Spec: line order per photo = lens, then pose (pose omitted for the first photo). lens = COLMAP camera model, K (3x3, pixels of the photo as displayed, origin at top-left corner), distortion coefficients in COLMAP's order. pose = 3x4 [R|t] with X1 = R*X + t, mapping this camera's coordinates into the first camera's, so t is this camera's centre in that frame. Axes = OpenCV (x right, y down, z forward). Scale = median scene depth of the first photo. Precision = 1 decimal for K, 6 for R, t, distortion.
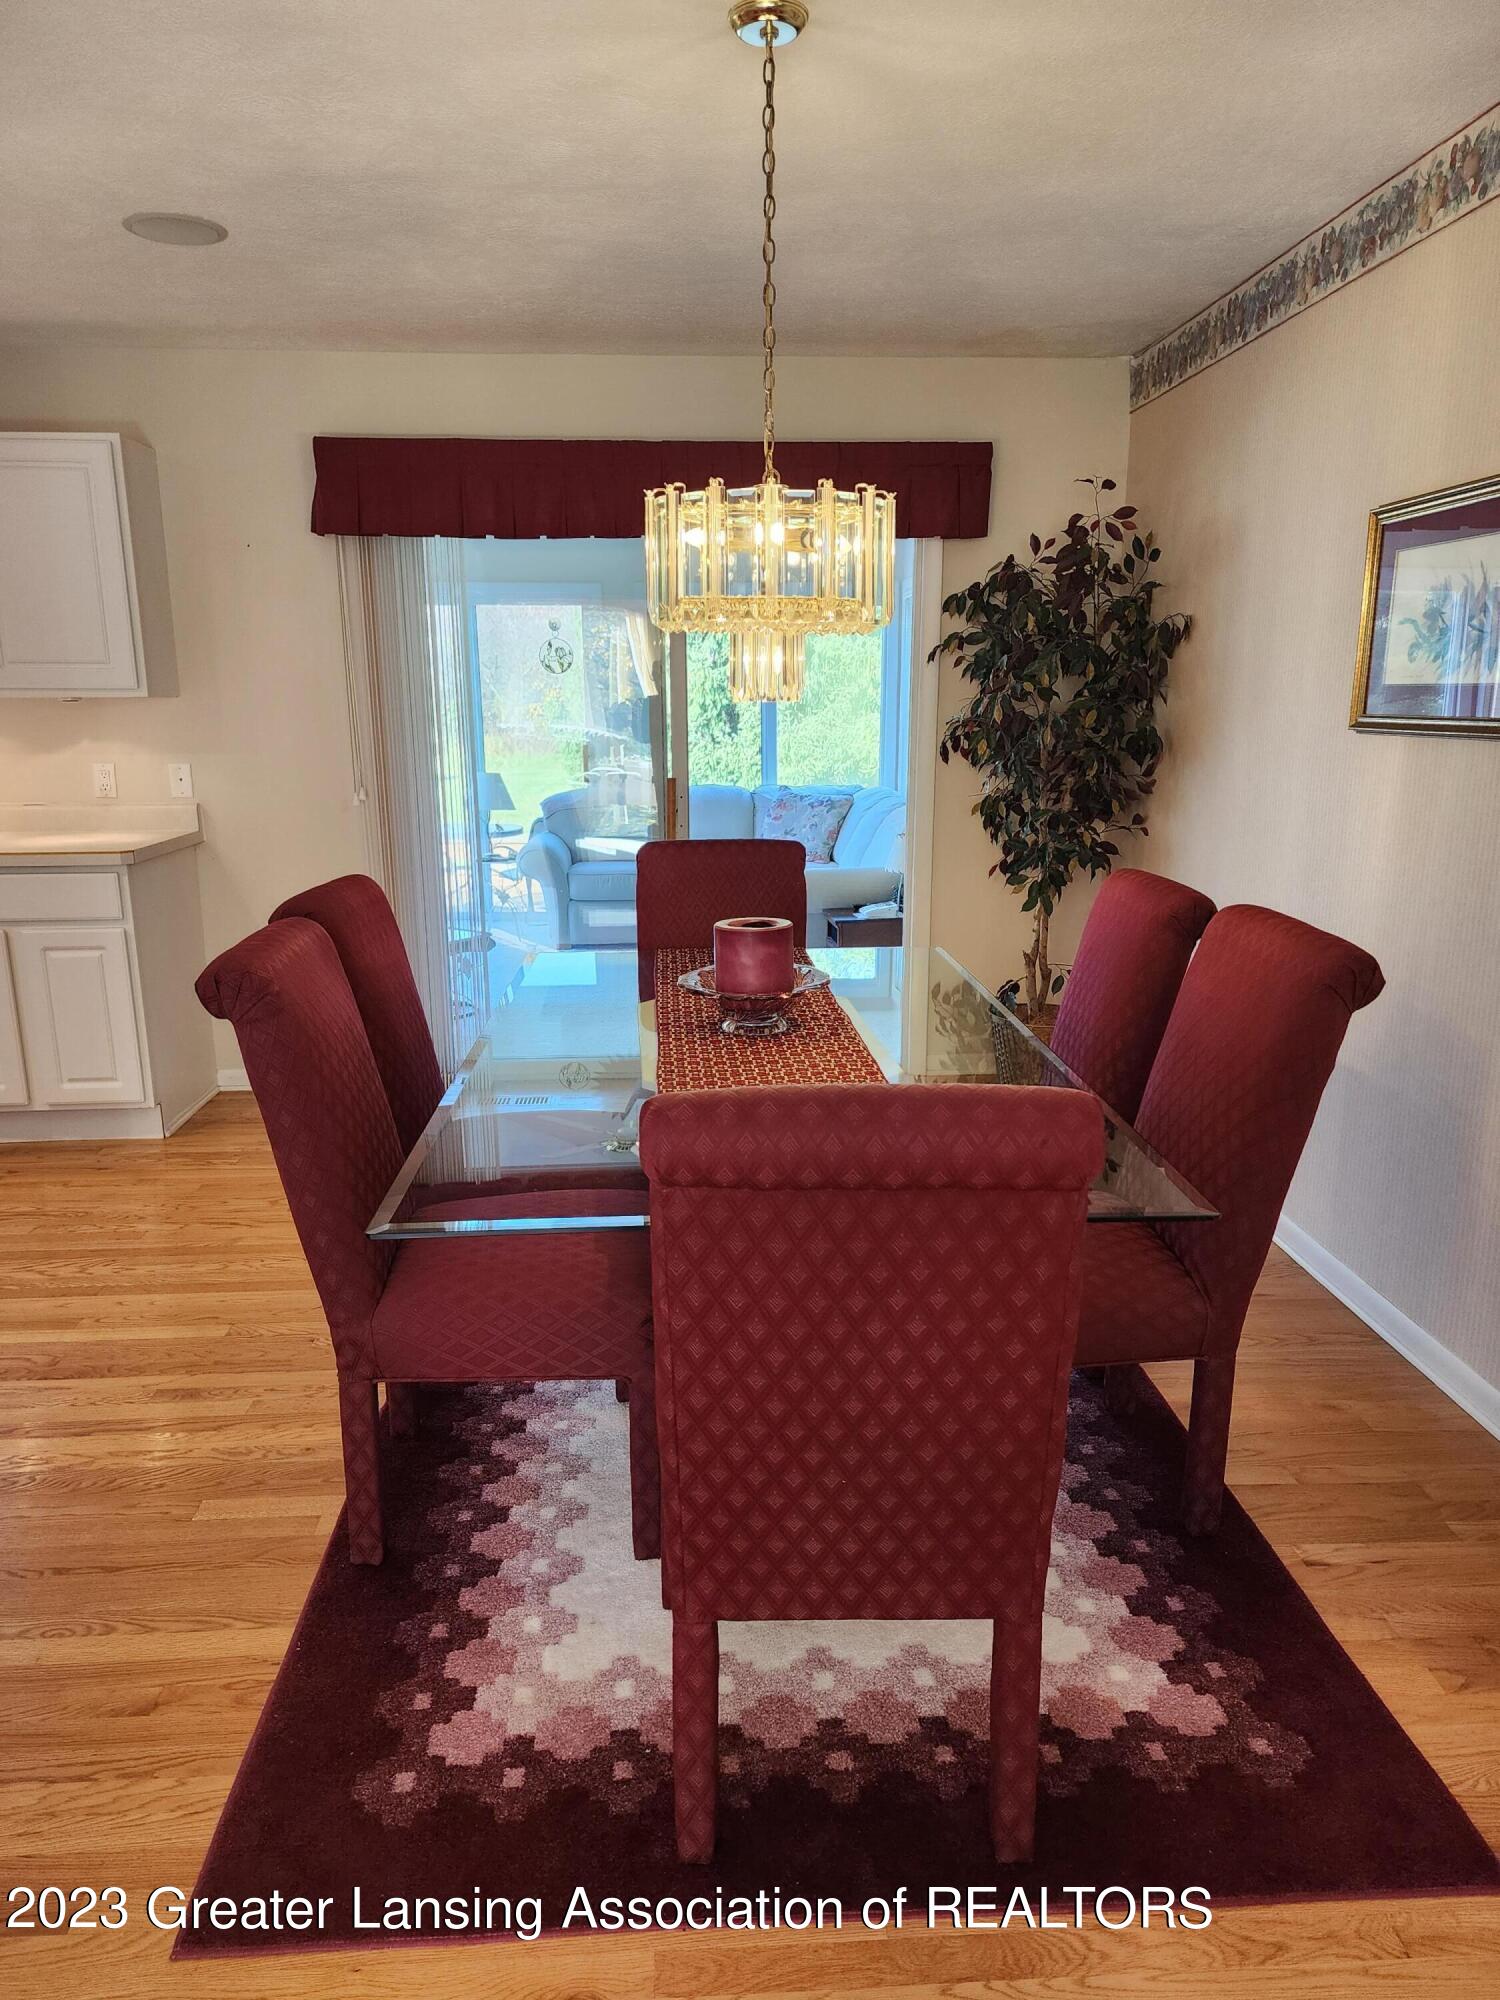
lens RADIAL K [[1347.0, 0, 750.0], [0, 1347.0, 1000.0], [0, 0, 1]] dist [0.022744, -0.001646]
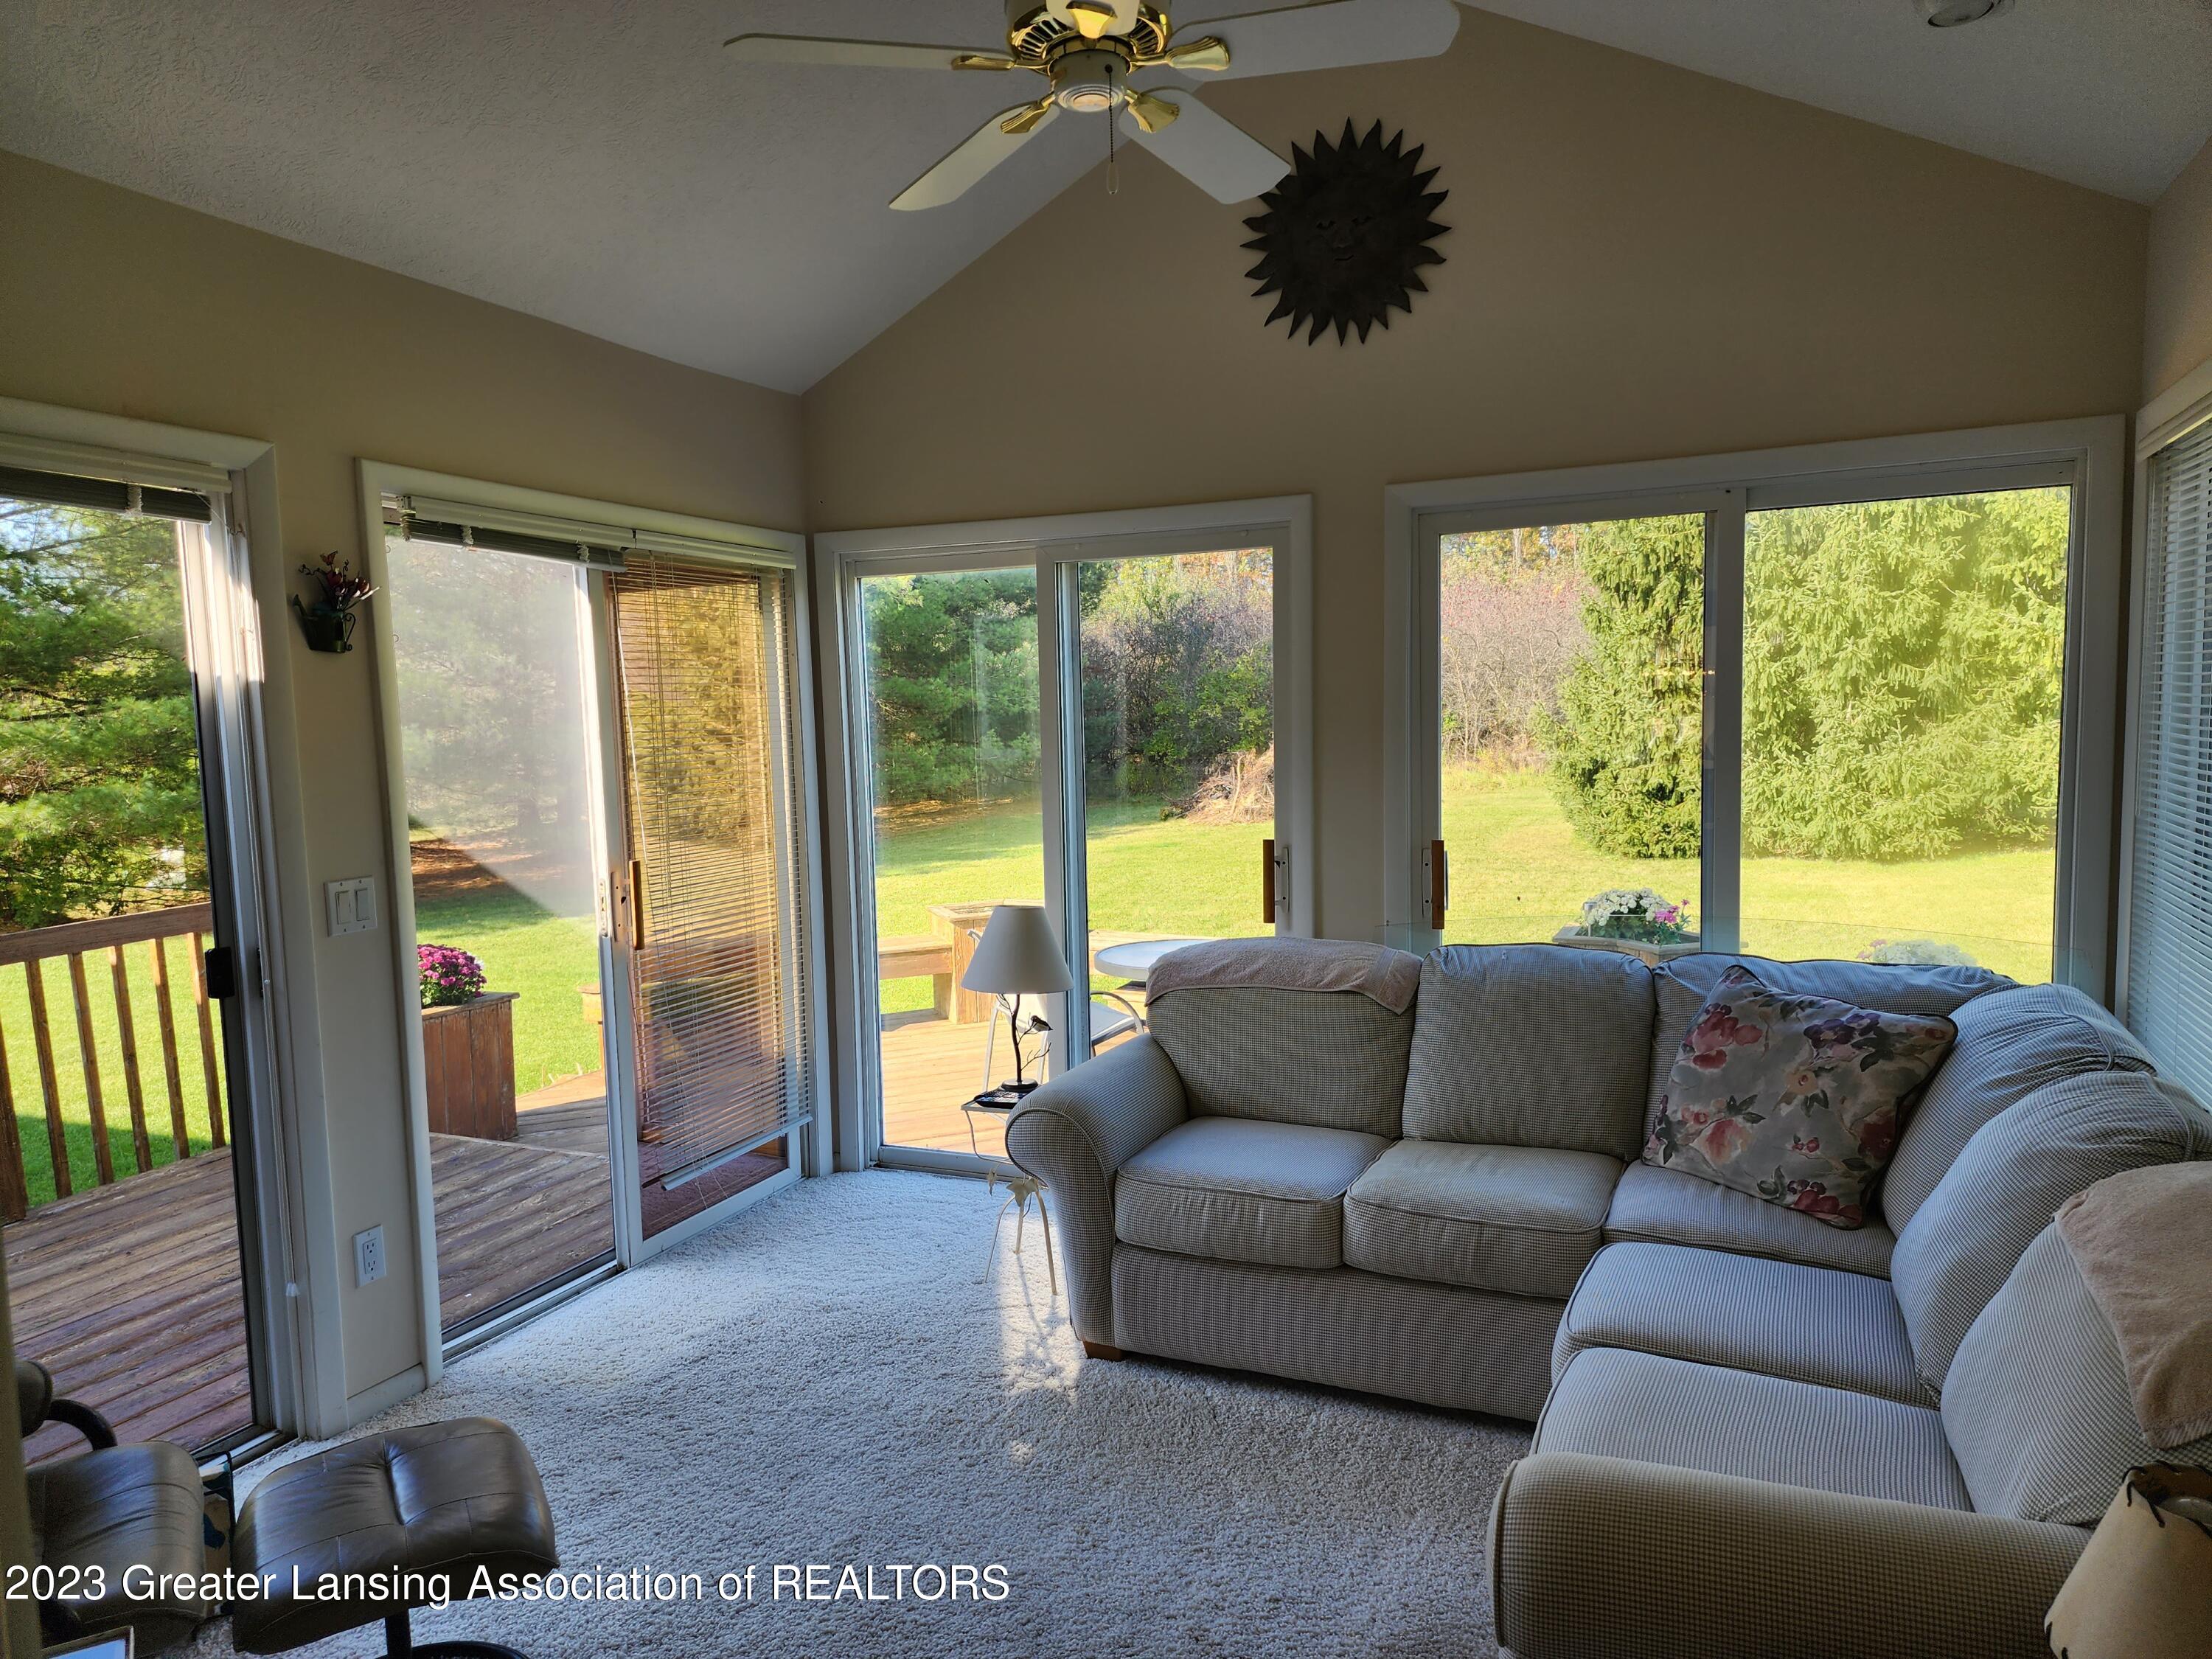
lens RADIAL K [[1443.5, 0, 1106.0], [0, 1443.5, 829.5], [0, 0, 1]] dist [0.063408, 0.000337]
pose [[0.885235, 0.022634, -0.464593, 0.022378], [-0.083403, 0.990352, -0.110668, -0.053550], [0.457605, 0.136715, 0.878582, 0.217907]]
